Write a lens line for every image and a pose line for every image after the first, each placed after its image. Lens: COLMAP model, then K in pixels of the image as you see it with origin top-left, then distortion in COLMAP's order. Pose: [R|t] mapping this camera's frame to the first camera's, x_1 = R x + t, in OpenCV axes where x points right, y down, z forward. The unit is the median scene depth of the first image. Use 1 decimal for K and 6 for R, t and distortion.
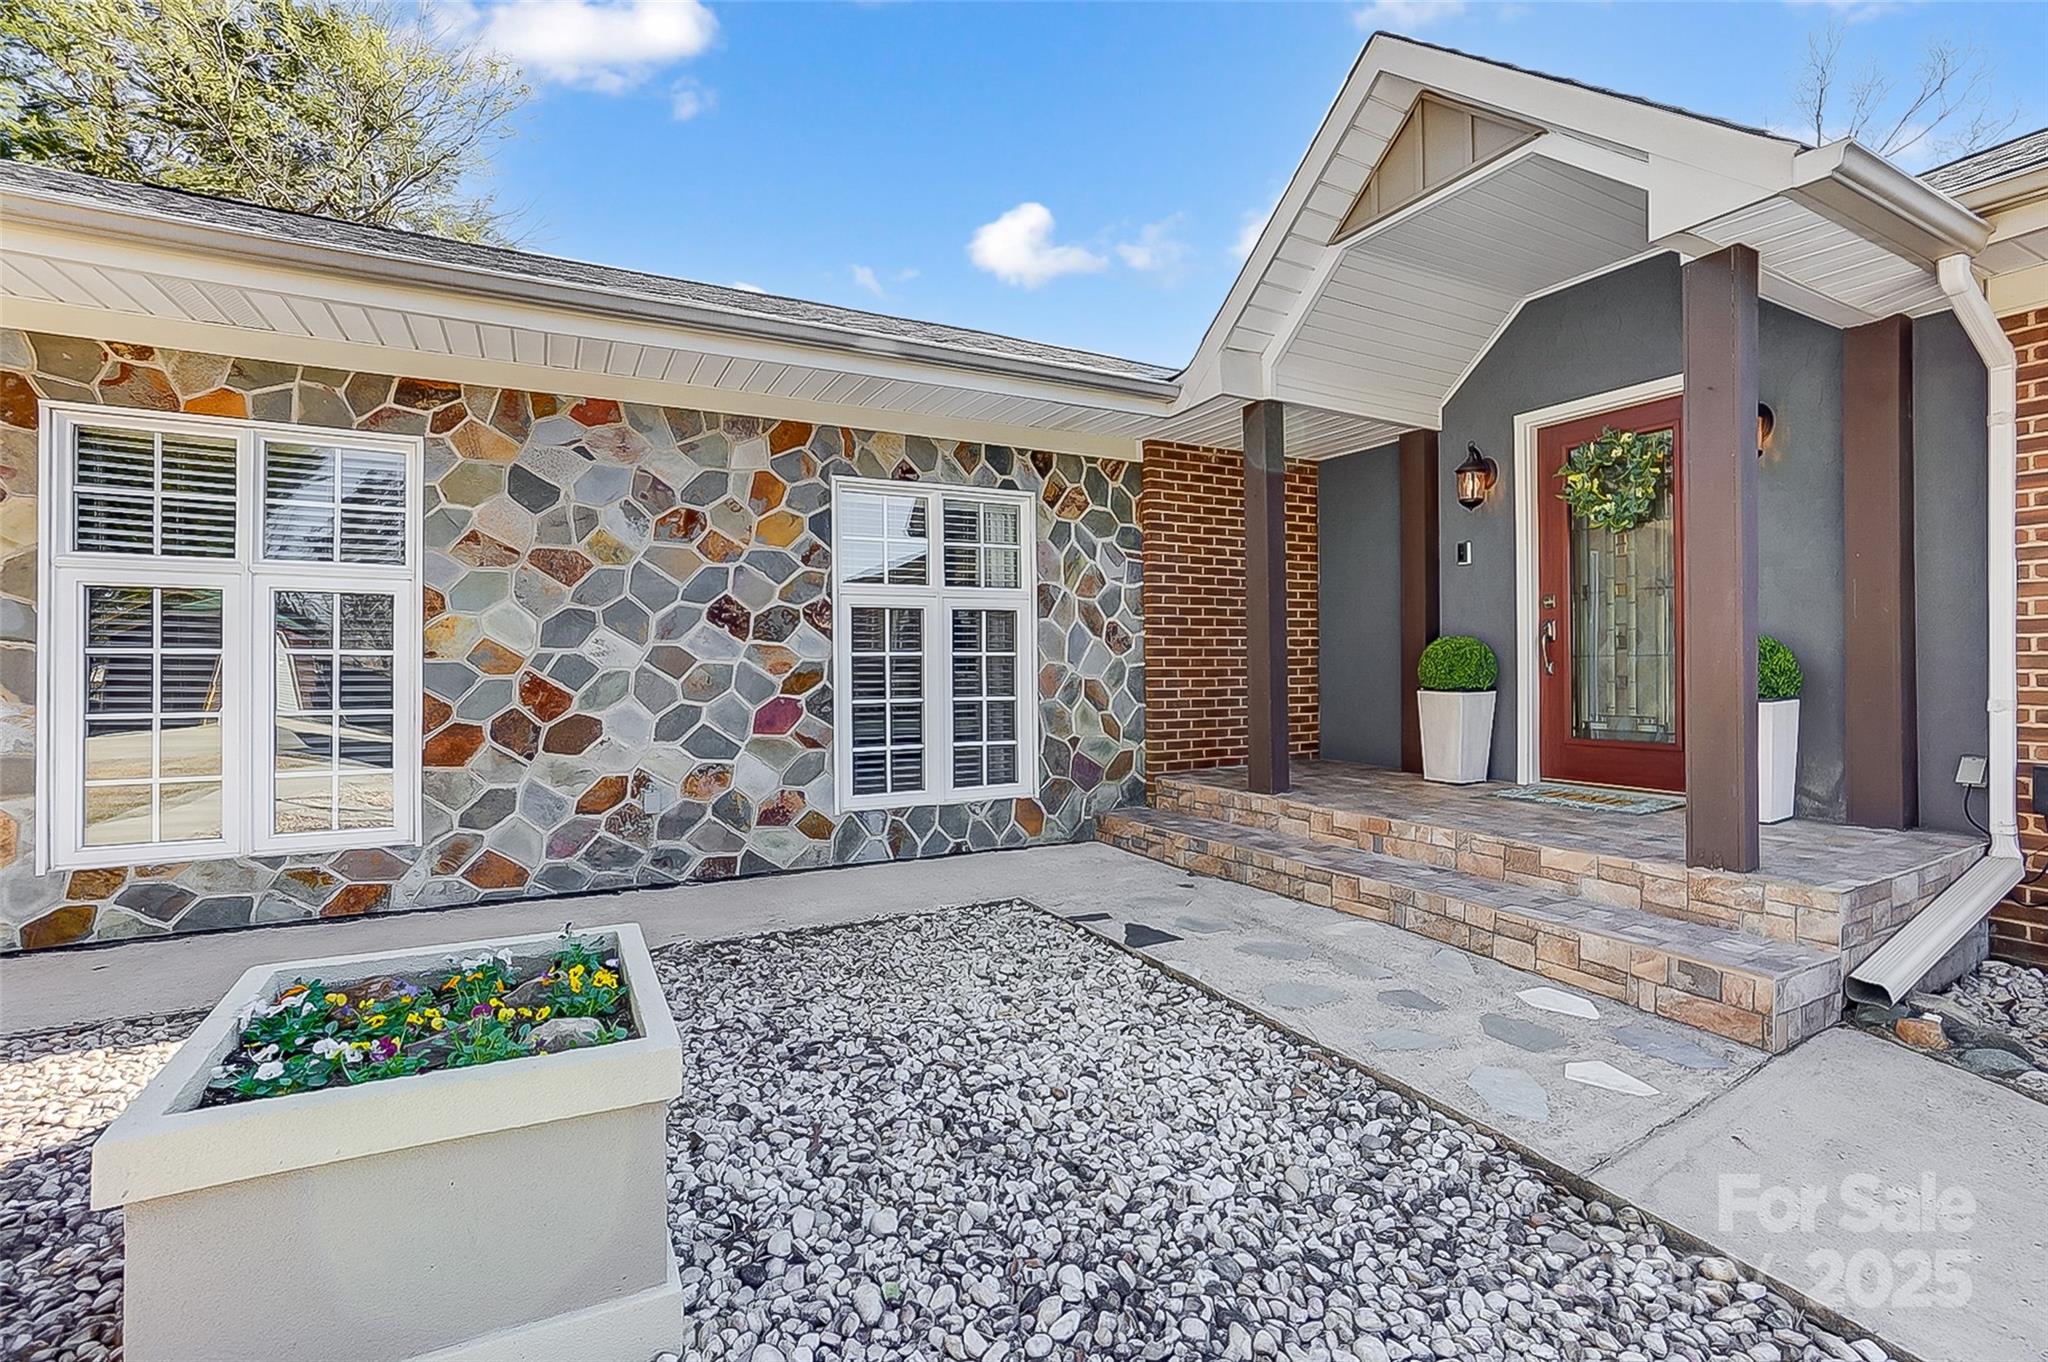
lens RADIAL K [[932.8, 0, 1022.2], [0, 932.8, 664.0], [0, 0, 1]] dist [-0.046142, 0.020948]
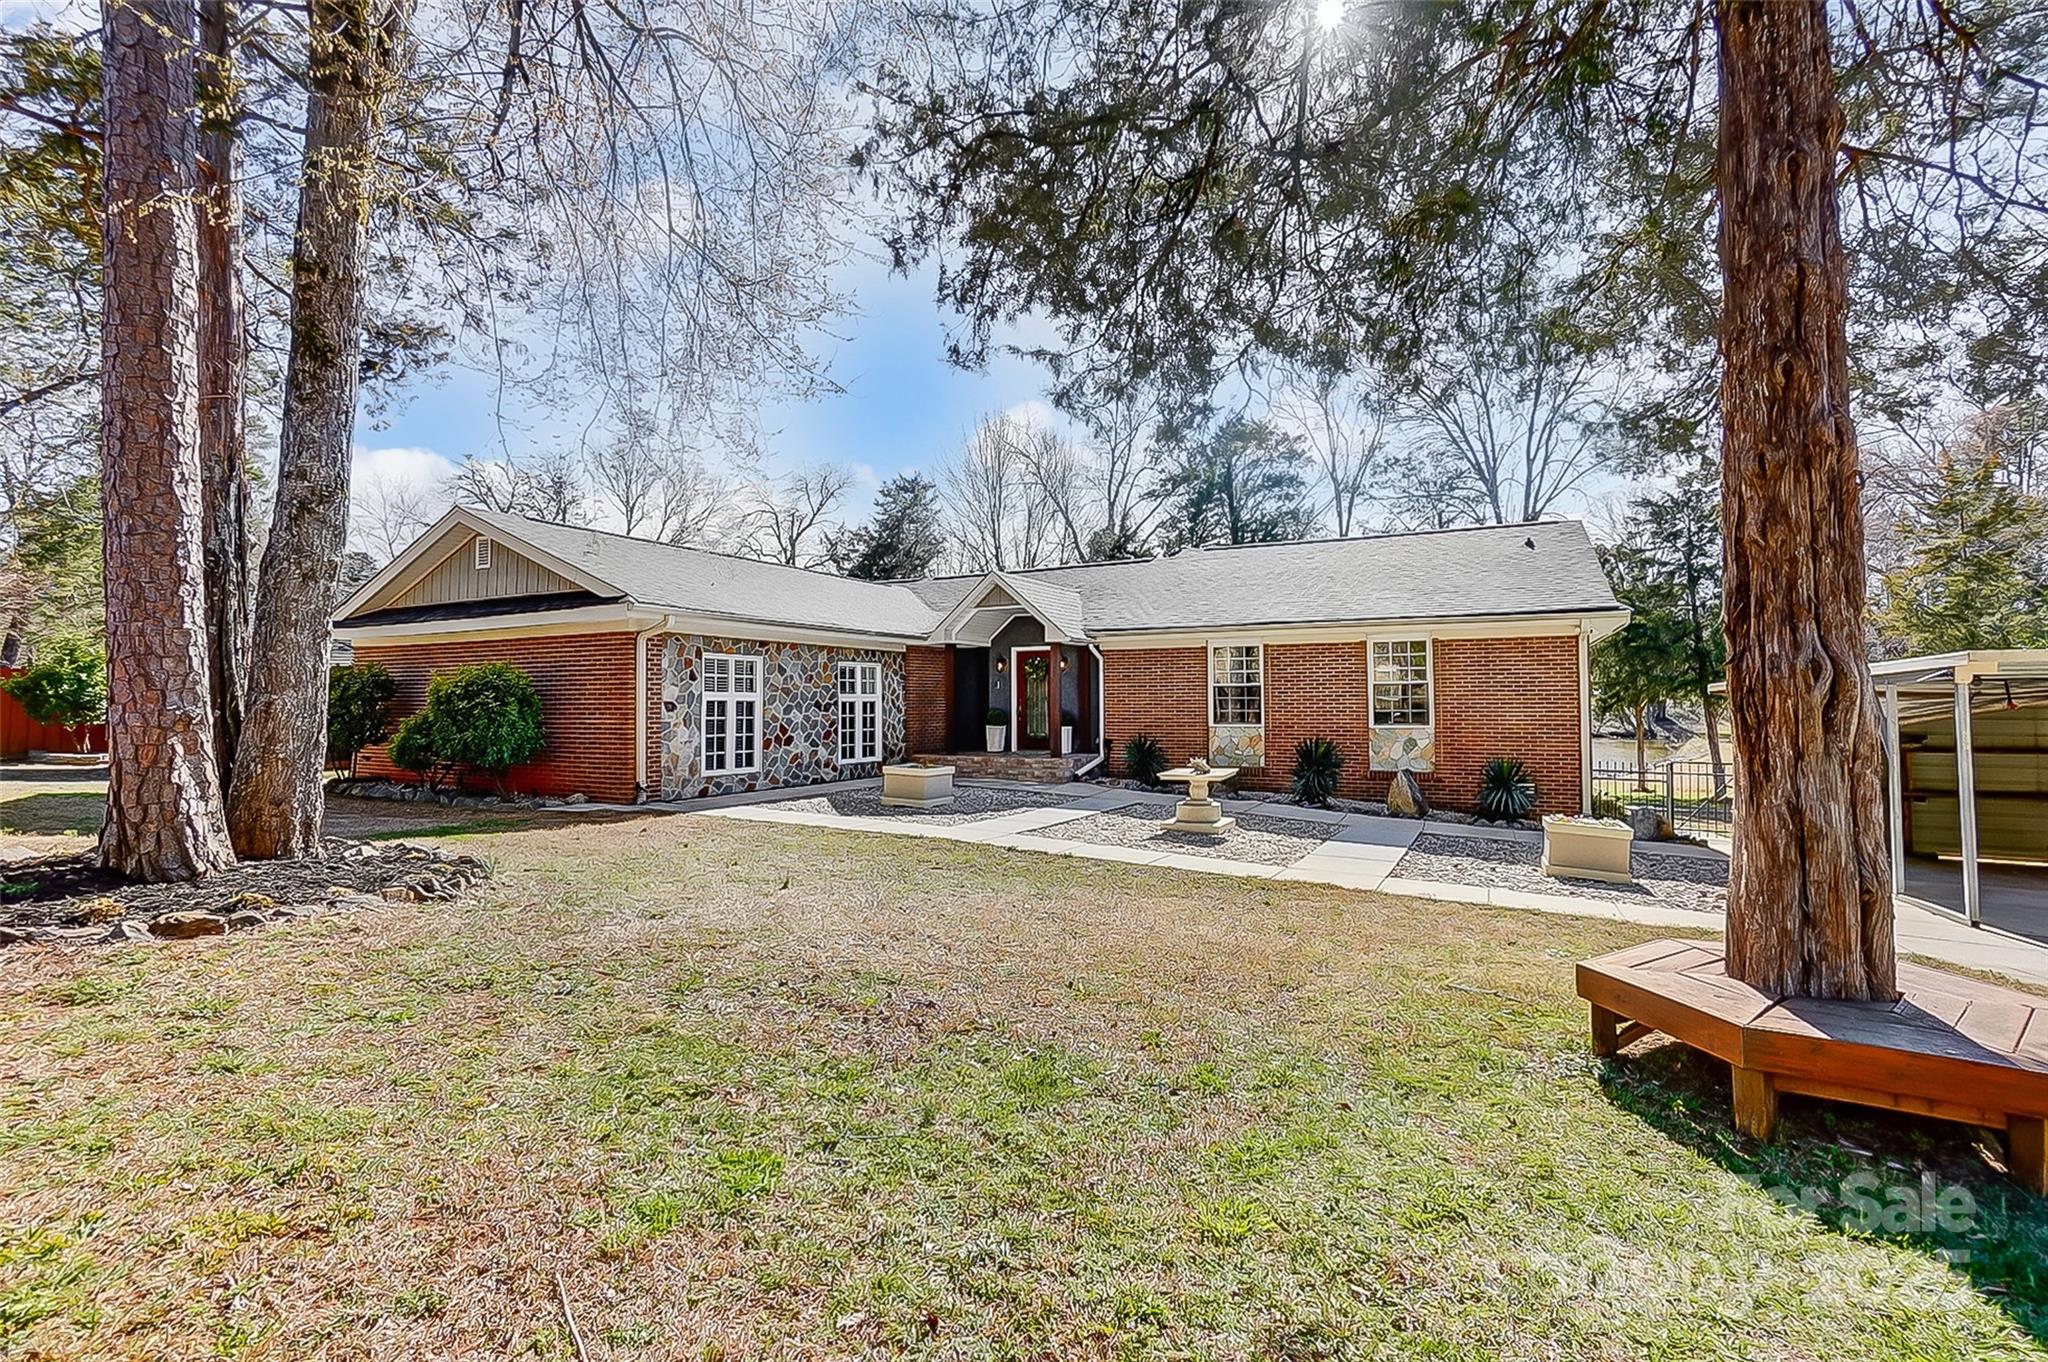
lens RADIAL K [[932.8, 0, 1022.2], [0, 932.8, 664.0], [0, 0, 1]] dist [-0.046142, 0.020948]
pose [[0.825685, 0.024101, 0.563616, -1.384720], [-0.000156, 0.999097, -0.042495, -0.049657], [-0.564131, 0.034999, 0.824943, -1.891286]]
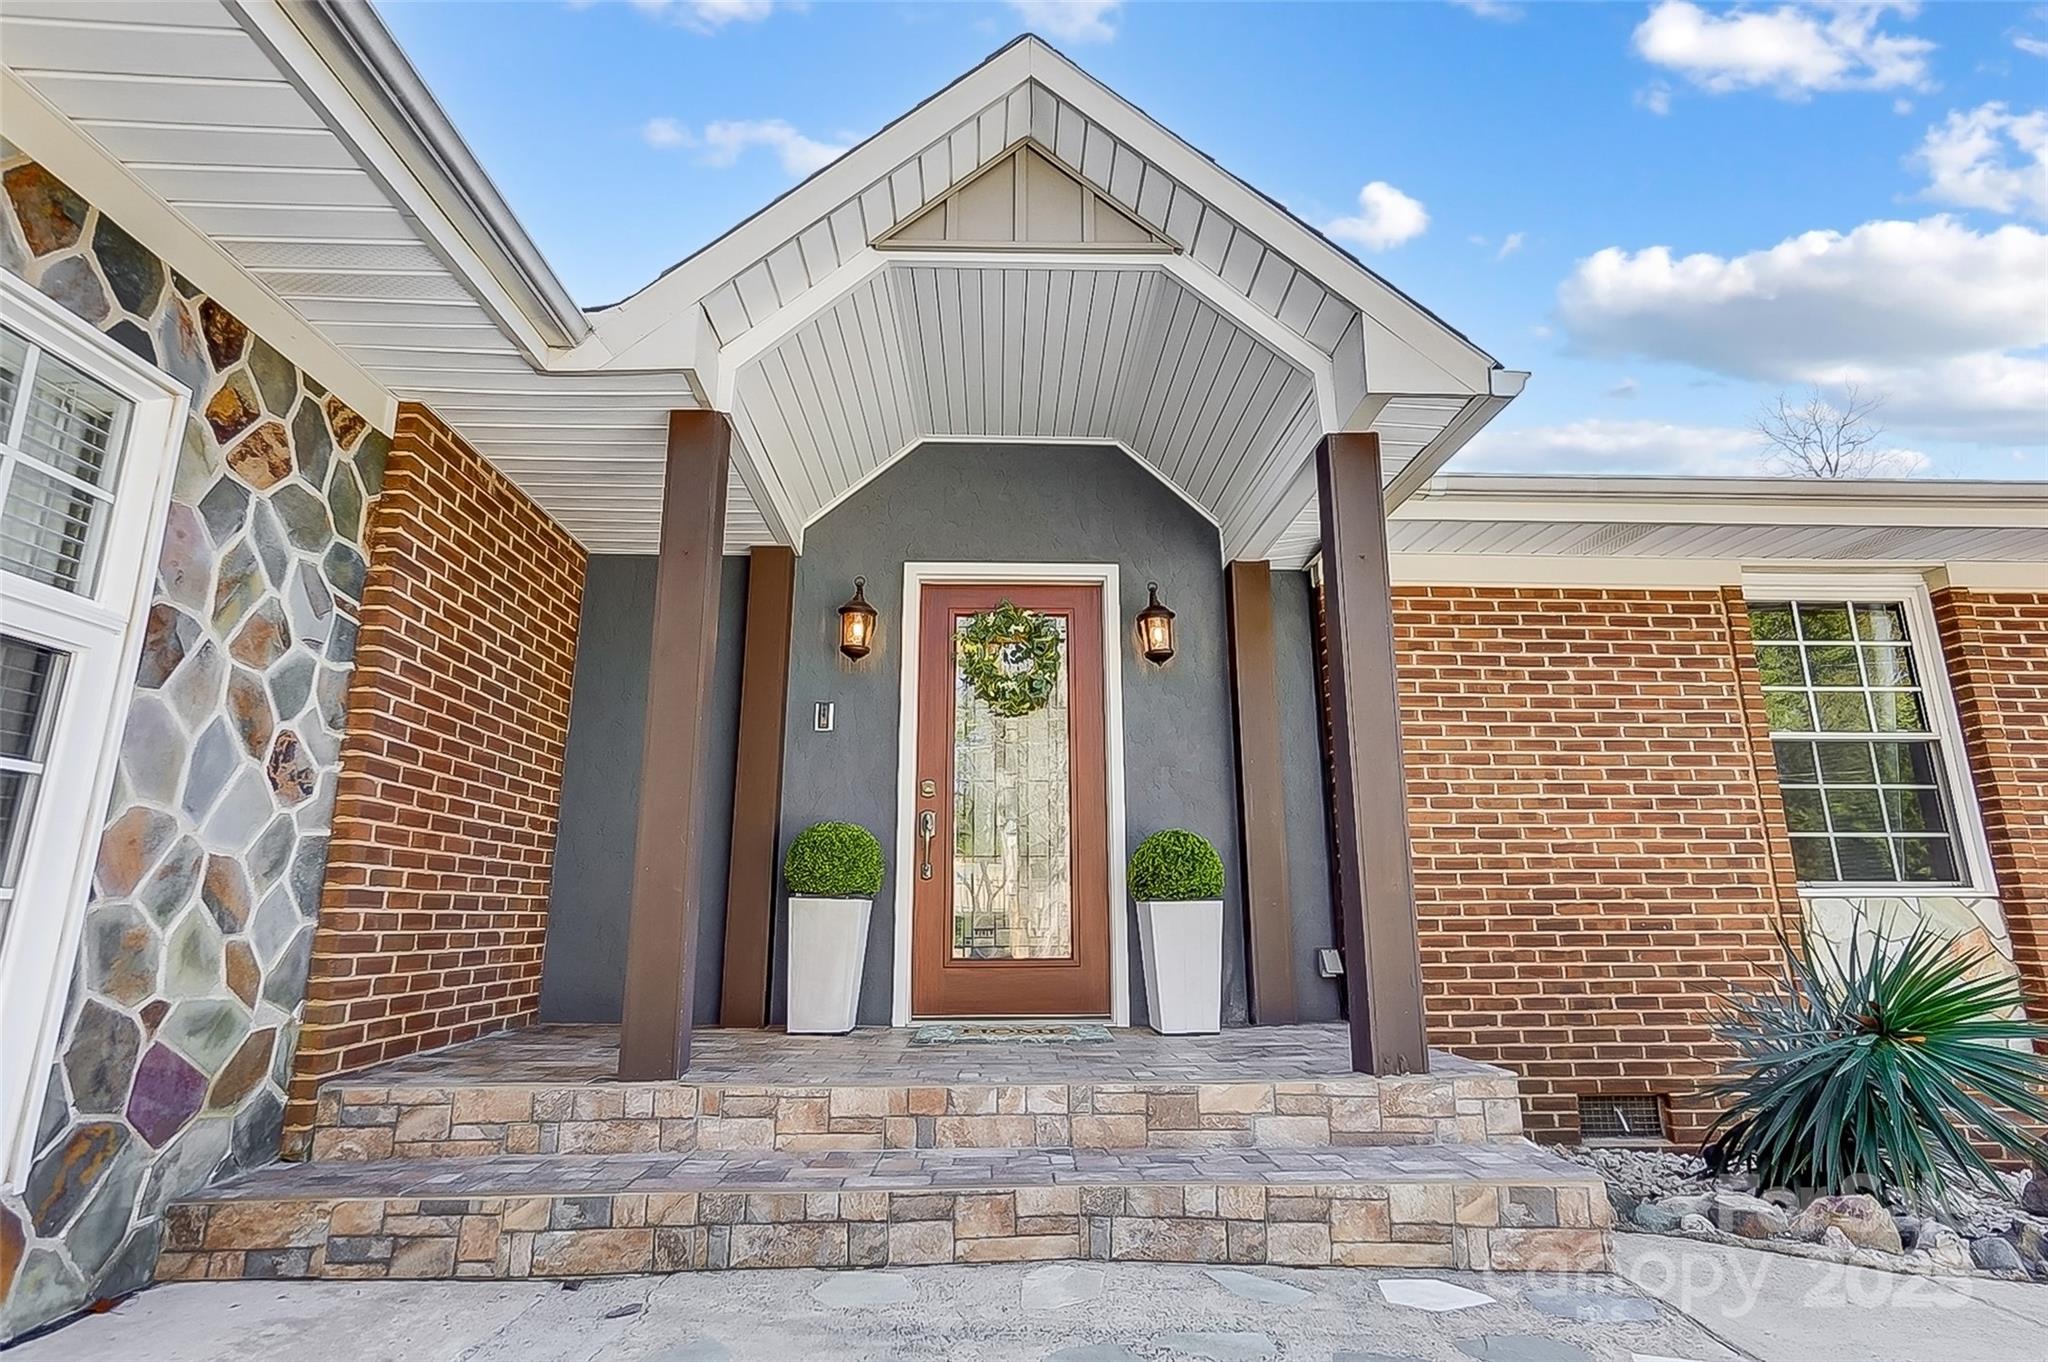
lens RADIAL K [[1032.0, 0, 1026.2], [0, 1032.0, 667.0], [0, 0, 1]] dist [-0.018319, 0.019298]
pose [[0.439074, 0.221236, 0.870786, -0.198327], [-0.000565, 0.969276, -0.245974, 0.049629], [-0.898451, 0.107509, 0.425709, 0.486336]]
